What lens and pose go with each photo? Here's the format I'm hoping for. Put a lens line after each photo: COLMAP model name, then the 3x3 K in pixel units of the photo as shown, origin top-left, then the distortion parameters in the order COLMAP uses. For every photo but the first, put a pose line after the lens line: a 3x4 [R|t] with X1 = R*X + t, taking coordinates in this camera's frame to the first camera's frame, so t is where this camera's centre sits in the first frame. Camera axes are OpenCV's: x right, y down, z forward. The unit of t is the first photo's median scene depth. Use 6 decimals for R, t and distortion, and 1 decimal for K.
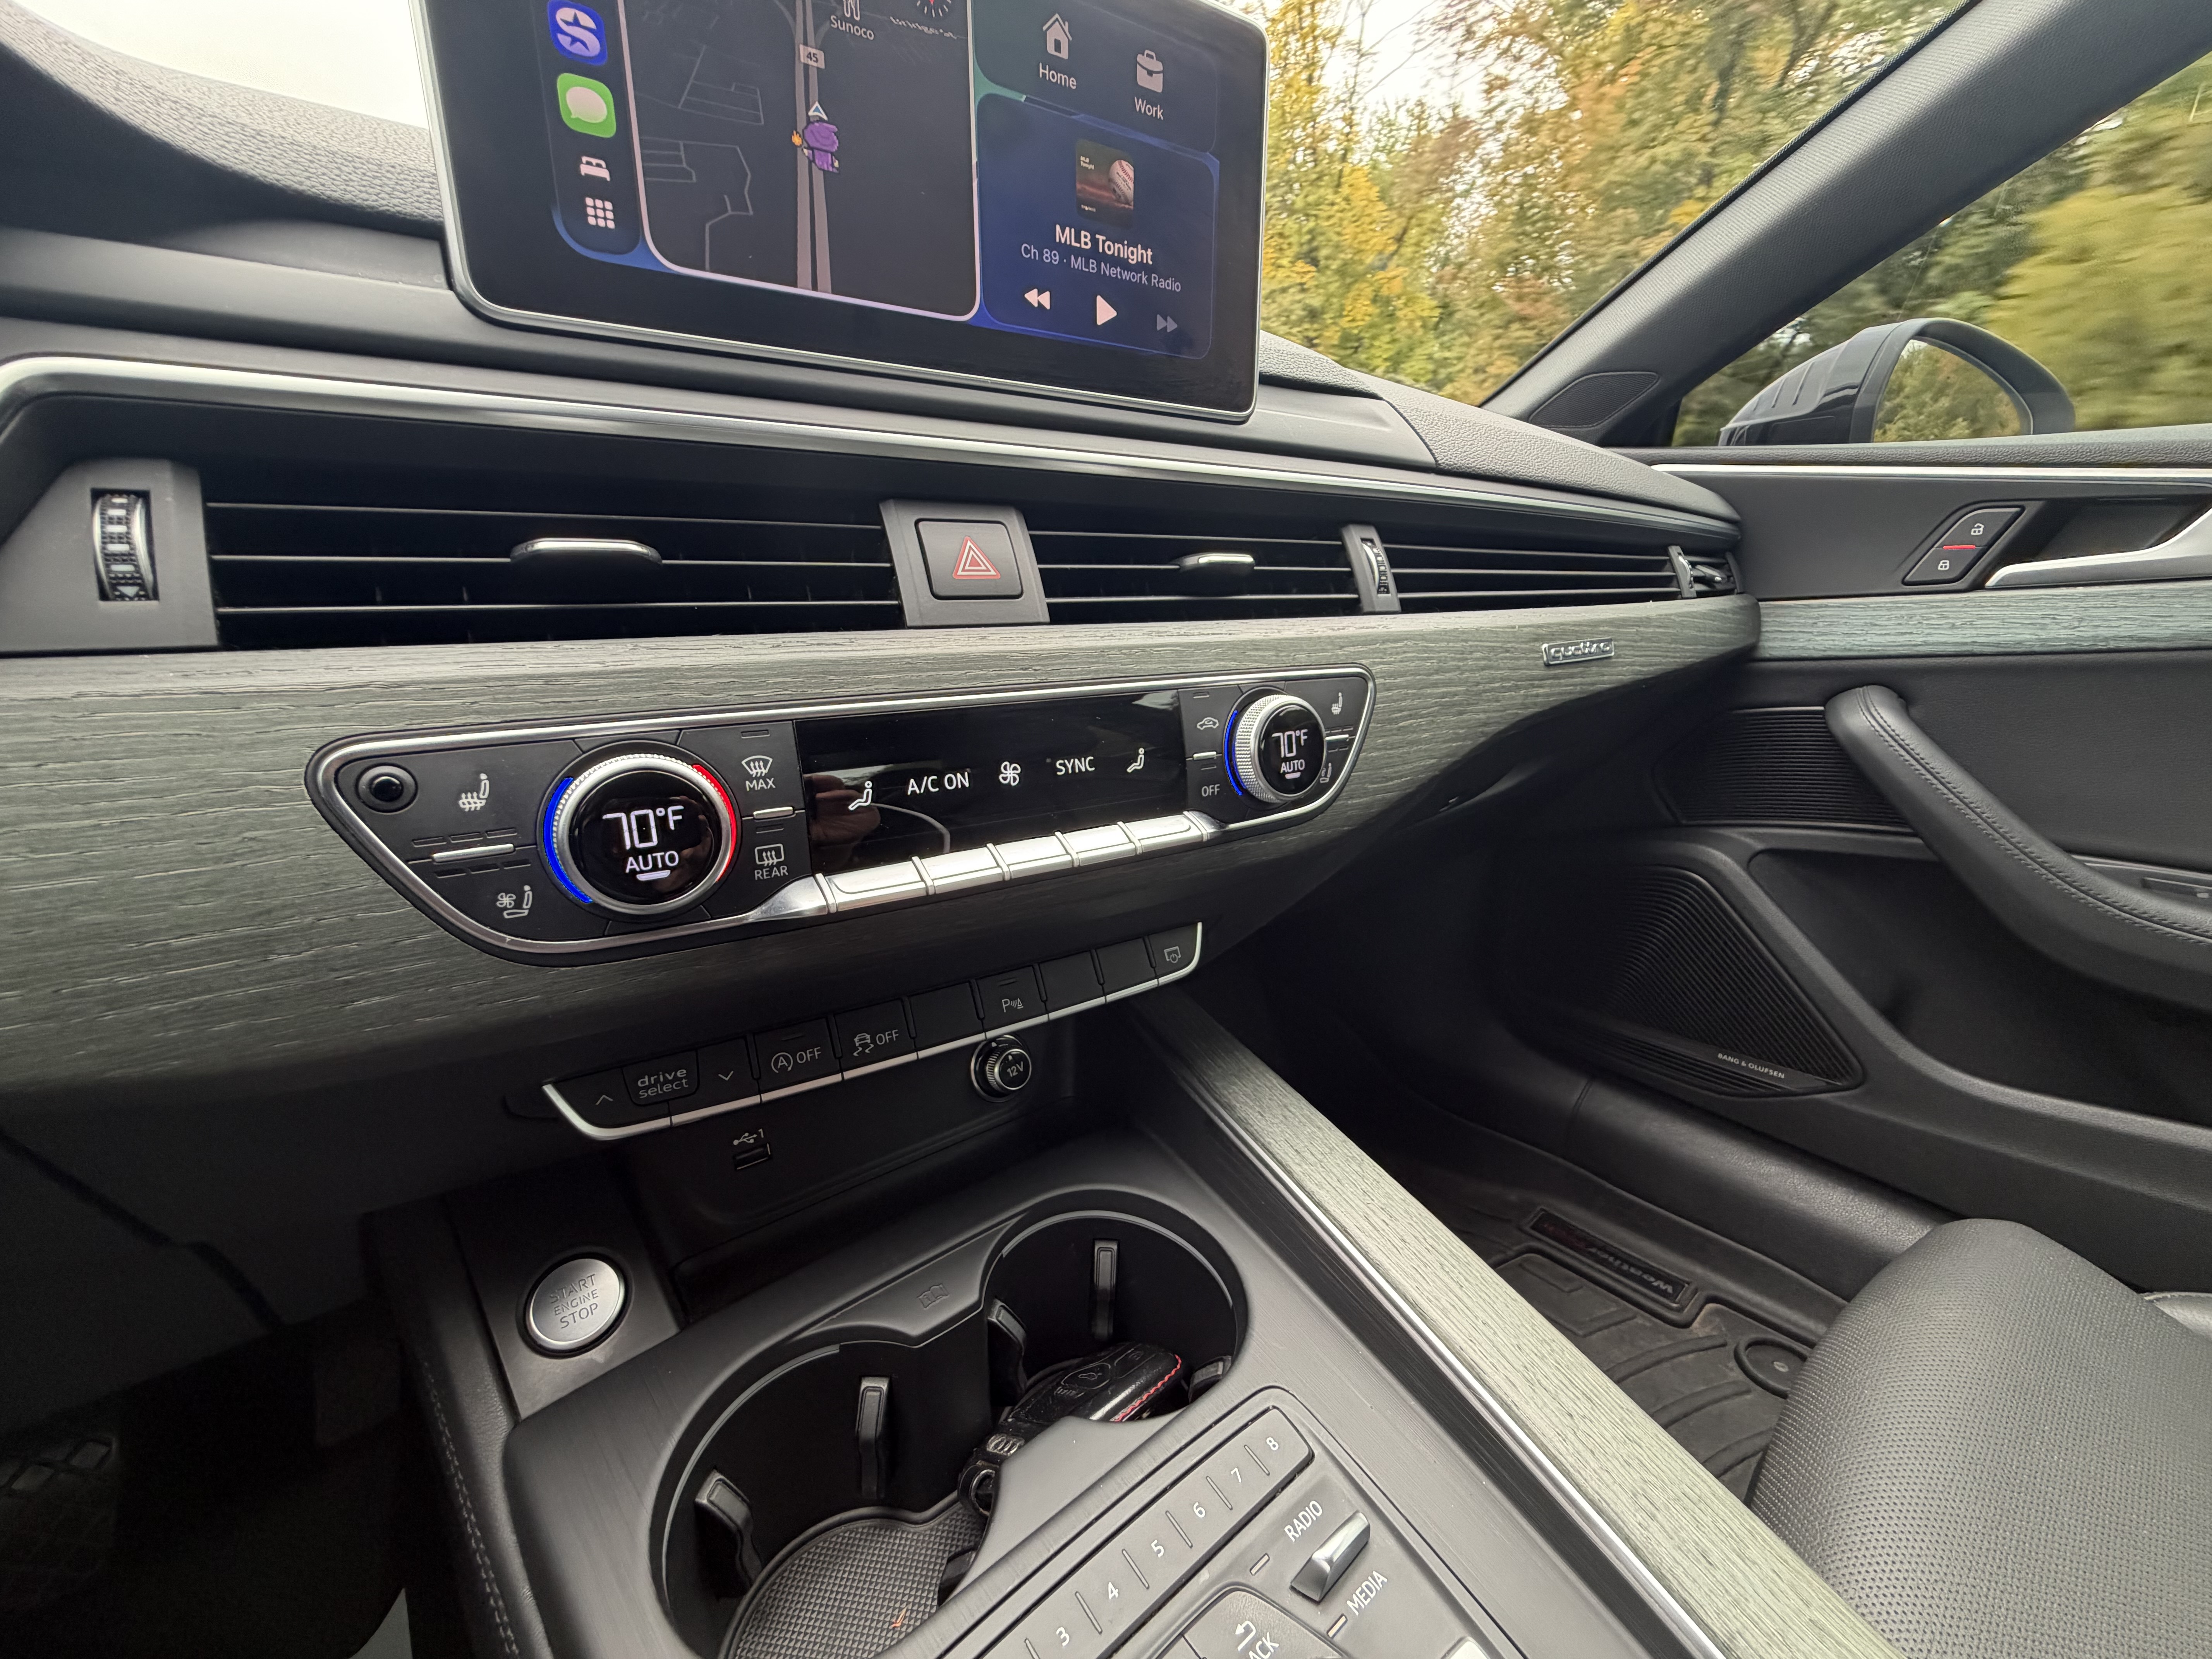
lens RADIAL K [[890.4, 0, 1106.0], [0, 890.4, 829.5], [0, 0, 1]] dist [-0.001608, 0.000262]
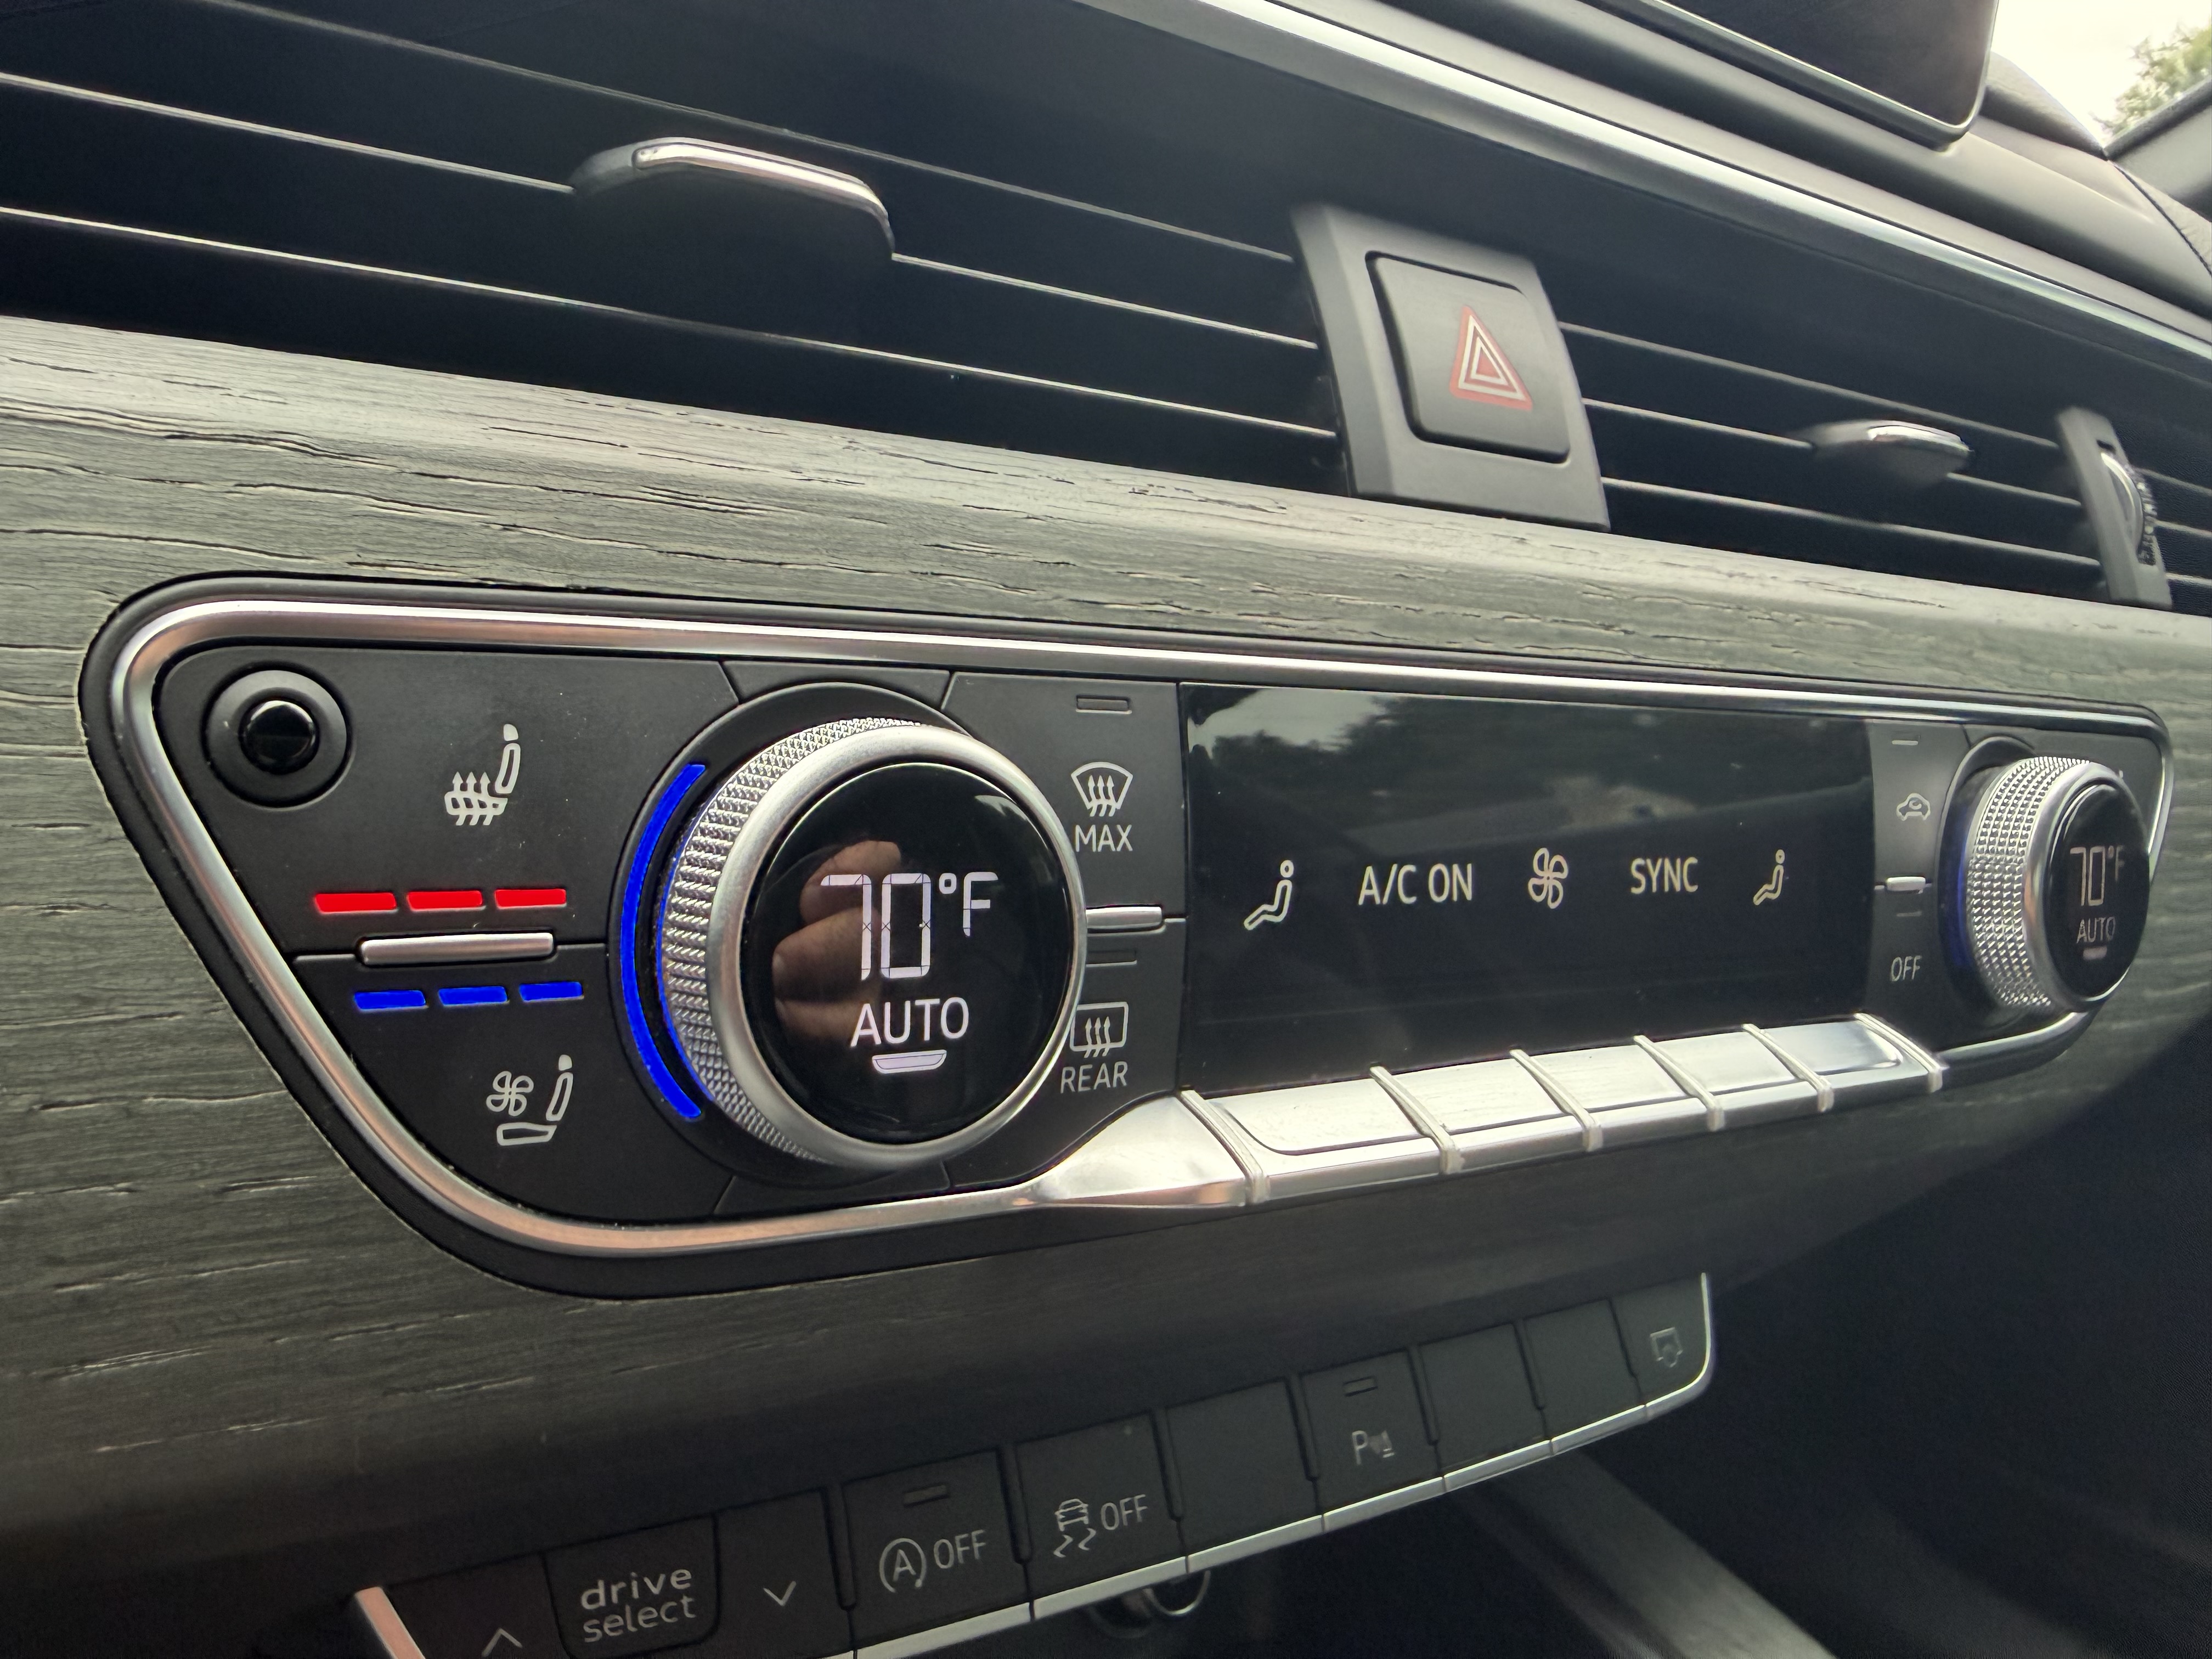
lens RADIAL K [[1782.9, 0, 1106.0], [0, 1782.9, 829.5], [0, 0, 1]] dist [0.003755, -0.006849]
pose [[0.995084, 0.097804, -0.015531, -0.343670], [-0.098888, 0.989751, -0.103025, 0.020679], [0.005296, 0.104054, 0.994558, 0.232339]]
